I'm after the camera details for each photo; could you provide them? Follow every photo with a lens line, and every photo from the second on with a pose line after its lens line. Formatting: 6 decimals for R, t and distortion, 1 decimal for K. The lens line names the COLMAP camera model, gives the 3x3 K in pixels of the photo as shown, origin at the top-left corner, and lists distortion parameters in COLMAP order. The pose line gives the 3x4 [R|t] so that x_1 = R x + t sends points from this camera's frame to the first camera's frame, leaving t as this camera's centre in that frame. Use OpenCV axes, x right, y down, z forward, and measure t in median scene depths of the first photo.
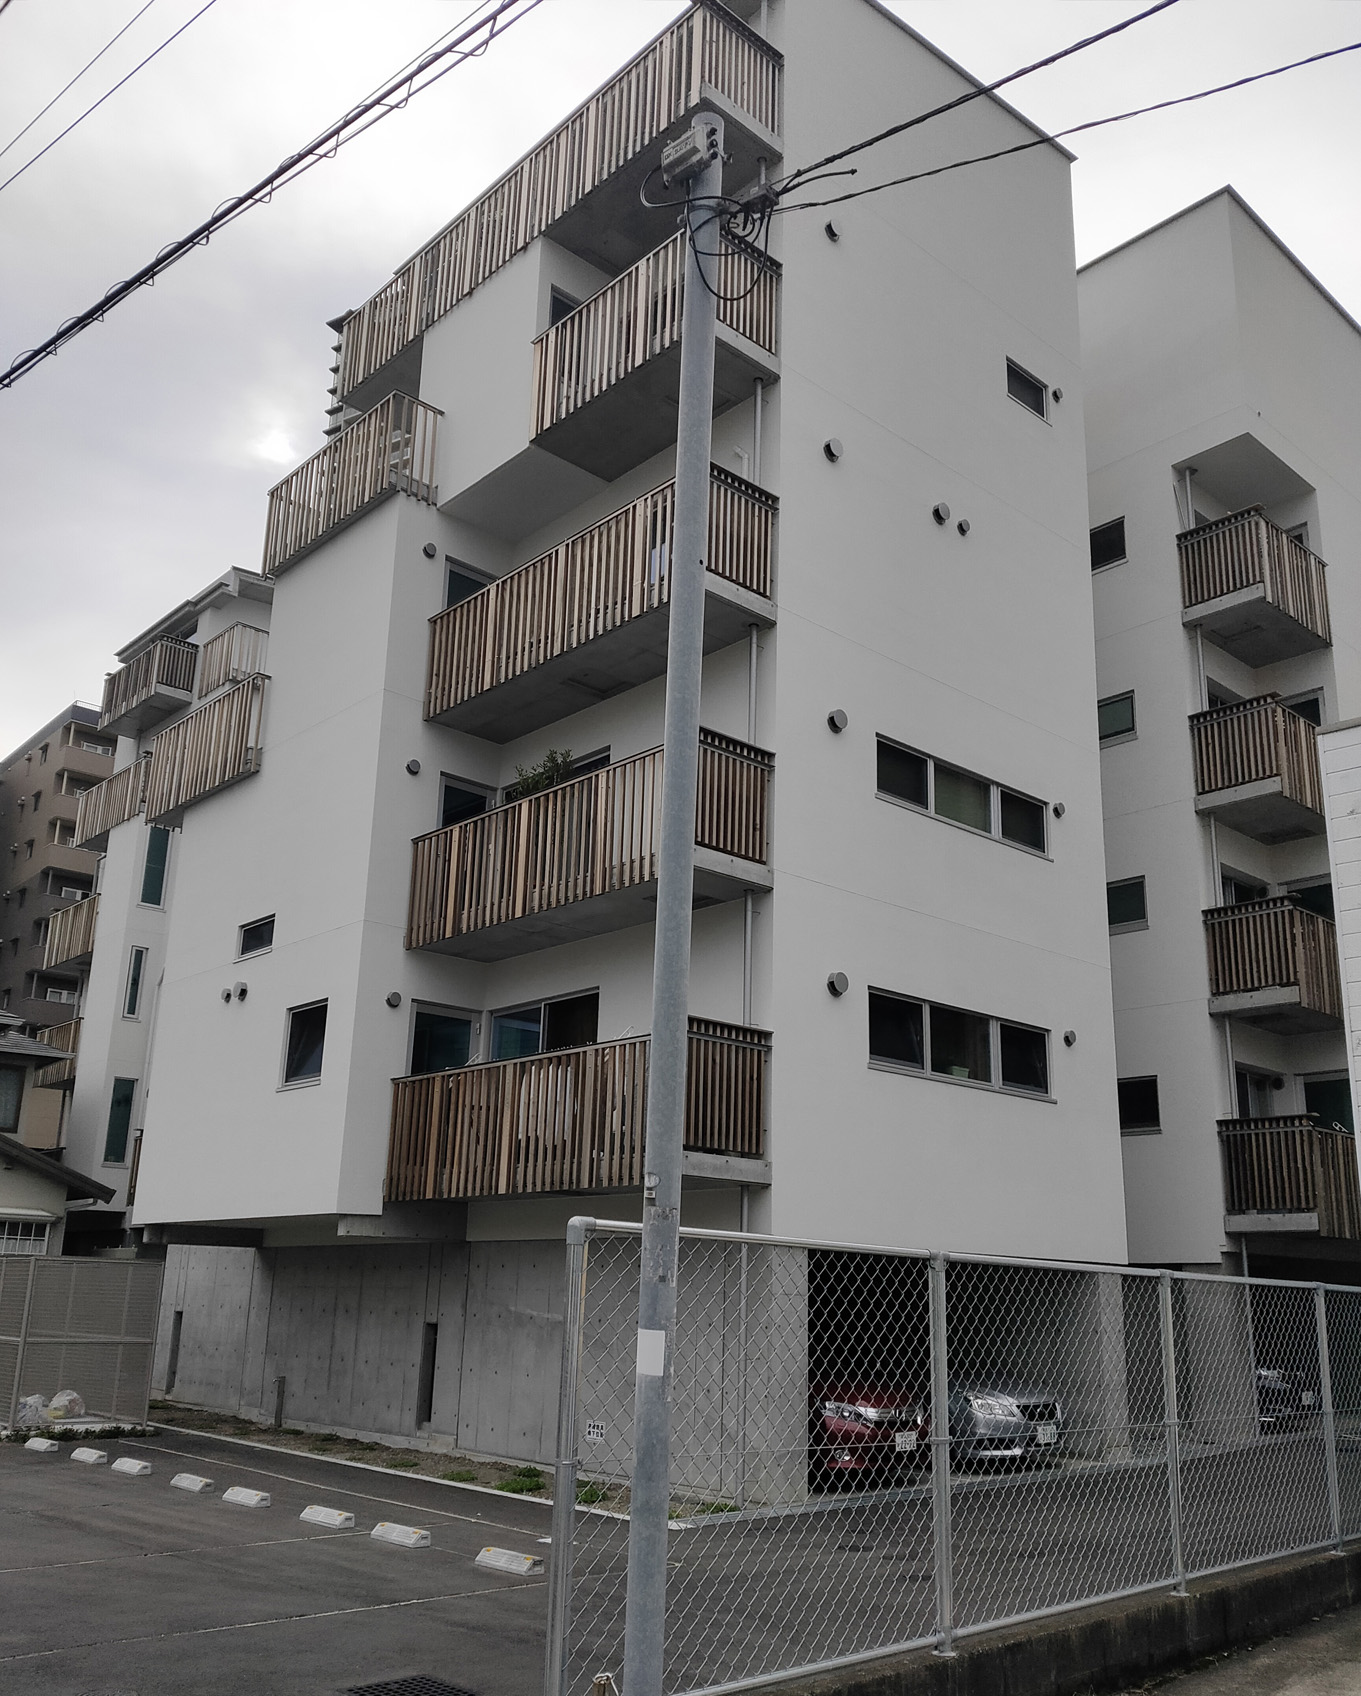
lens RADIAL K [[1505.5, 0, 676.2], [0, 1505.5, 844.5], [0, 0, 1]] dist [0.090757, -0.543561]
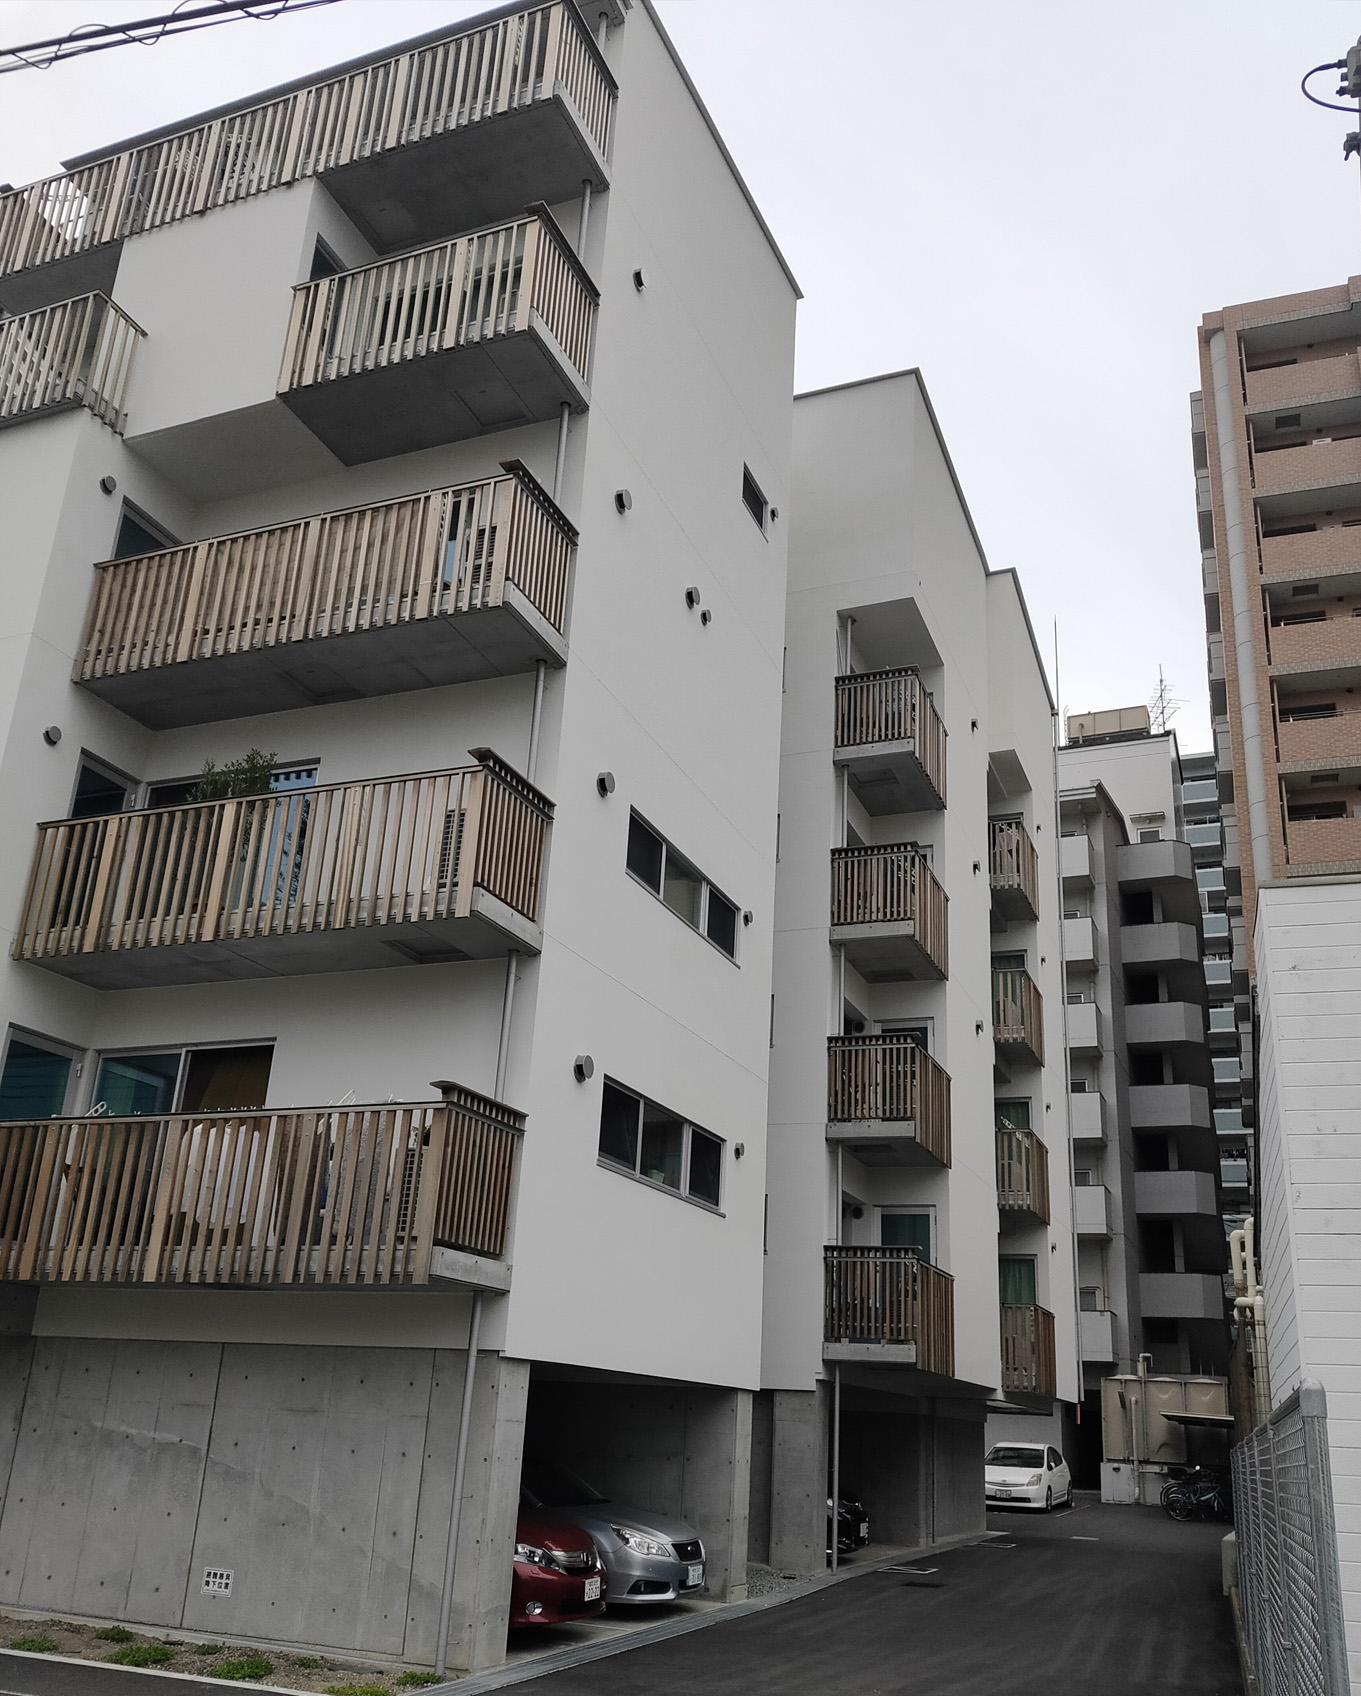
lens RADIAL K [[1462.2, 0, 683.6], [0, 1462.2, 864.0], [0, 0, 1]] dist [0.001298, -0.107388]
pose [[0.883843, 0.176596, 0.433169, -0.209101], [-0.150311, 0.984111, -0.094511, 0.040153], [-0.442977, 0.018423, 0.896344, 0.165594]]
